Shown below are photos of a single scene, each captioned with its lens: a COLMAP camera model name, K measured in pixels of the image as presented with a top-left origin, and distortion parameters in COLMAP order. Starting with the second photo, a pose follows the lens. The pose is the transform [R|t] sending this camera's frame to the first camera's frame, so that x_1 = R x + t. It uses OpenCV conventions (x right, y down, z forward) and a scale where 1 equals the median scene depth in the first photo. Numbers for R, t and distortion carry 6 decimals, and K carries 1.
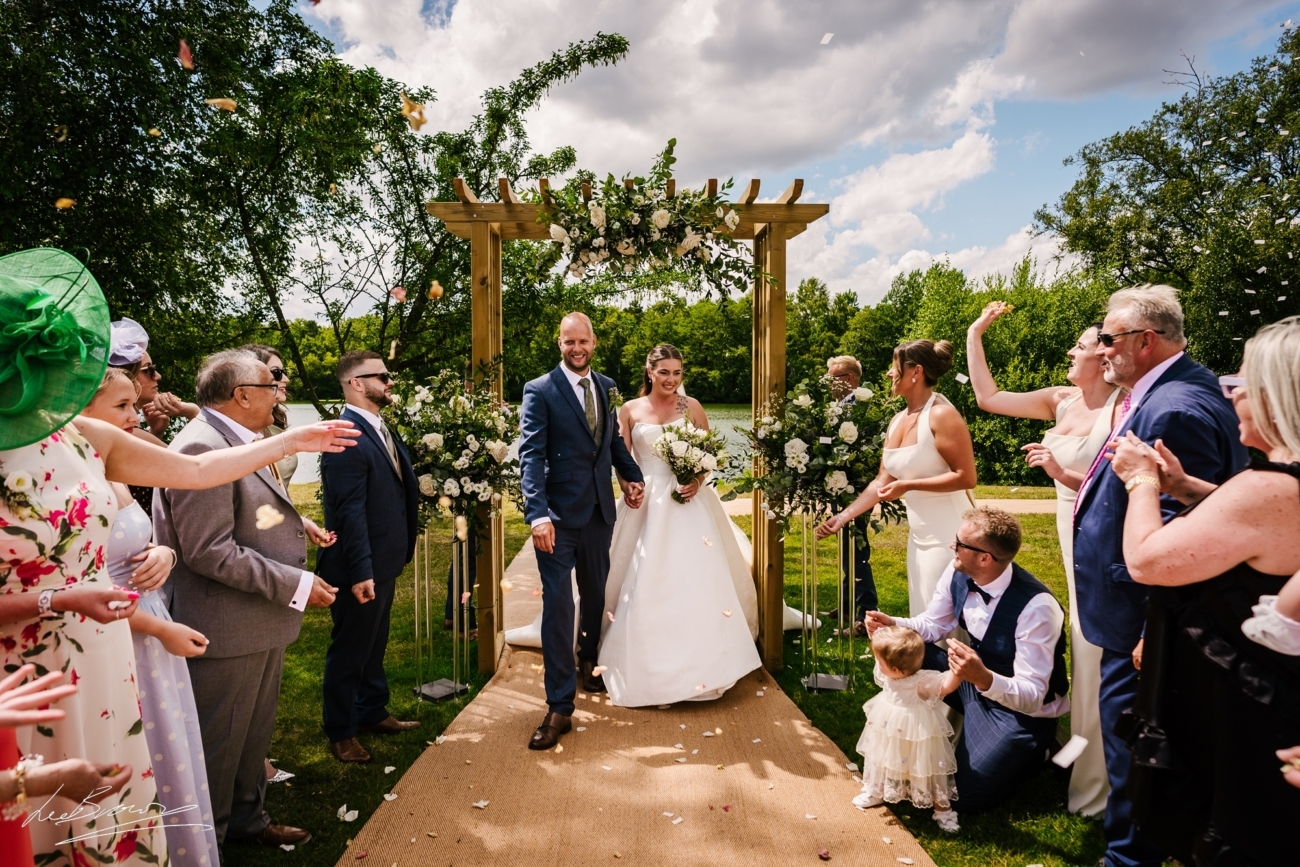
lens RADIAL K [[735.6, 0, 623.6], [0, 735.6, 393.3], [0, 0, 1]] dist [-0.032124, -0.000140]
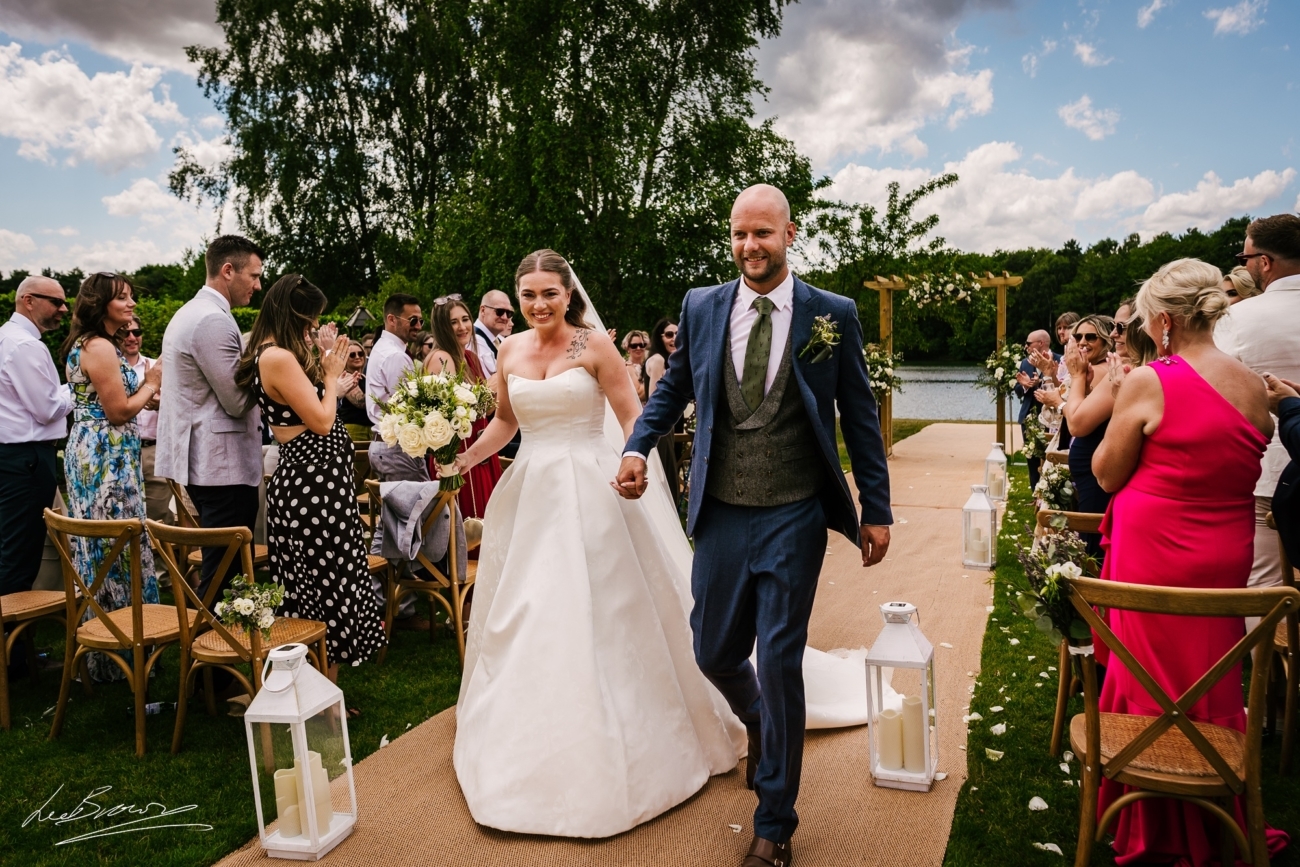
lens RADIAL K [[1010.0, 0, 614.7], [0, 1010.0, 404.3], [0, 0, 1]] dist [-0.009720, -0.002670]
pose [[0.897740, 0.019151, -0.440108, 0.384593], [0.004037, 0.998655, 0.051691, -0.000751], [0.440506, -0.048182, 0.896456, -1.915841]]
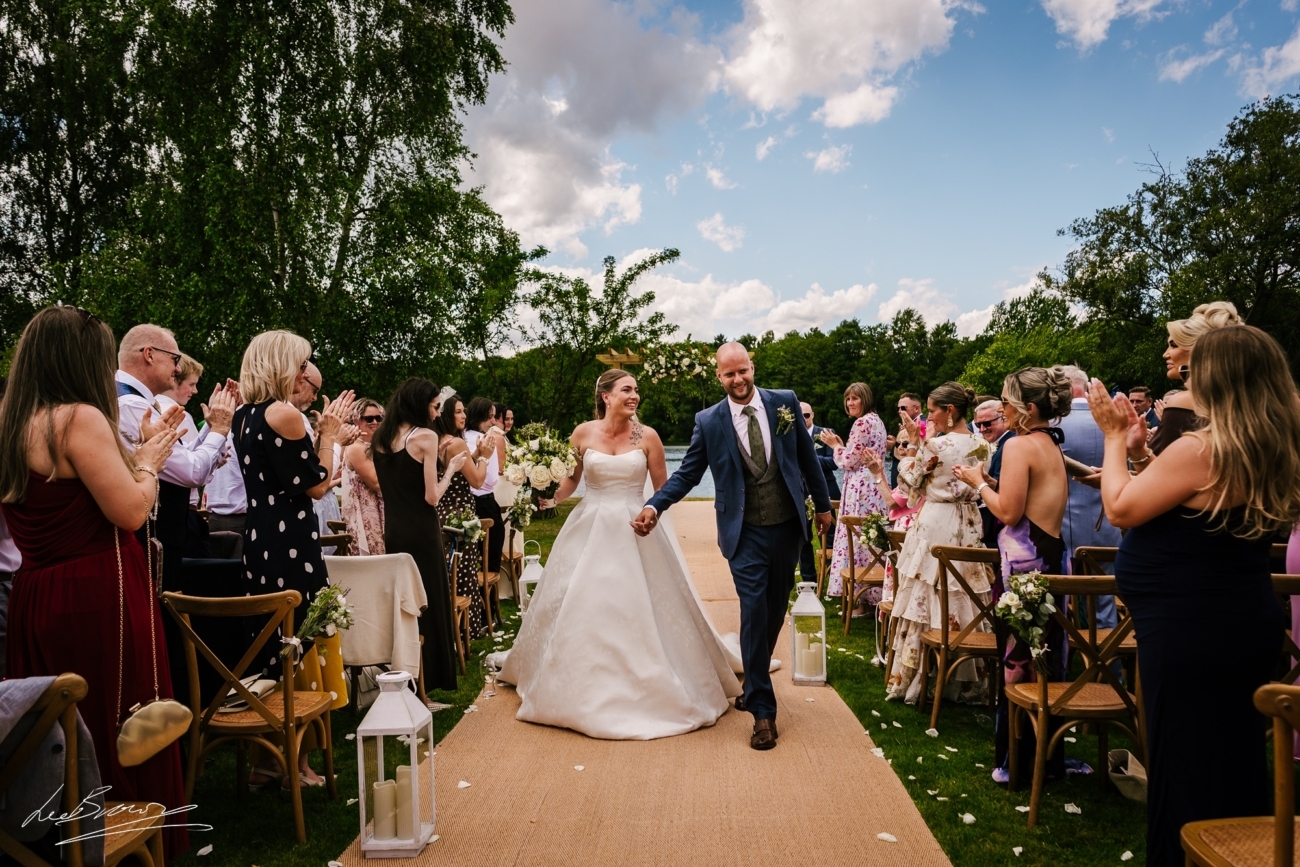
lens RADIAL K [[928.6, 0, 620.9], [0, 928.6, 444.8], [0, 0, 1]] dist [0.001783, -0.001558]
pose [[0.994129, -0.006597, -0.108000, 0.114105], [0.007924, 0.999898, 0.011859, 0.012014], [0.107911, -0.012646, 0.994080, -1.517152]]
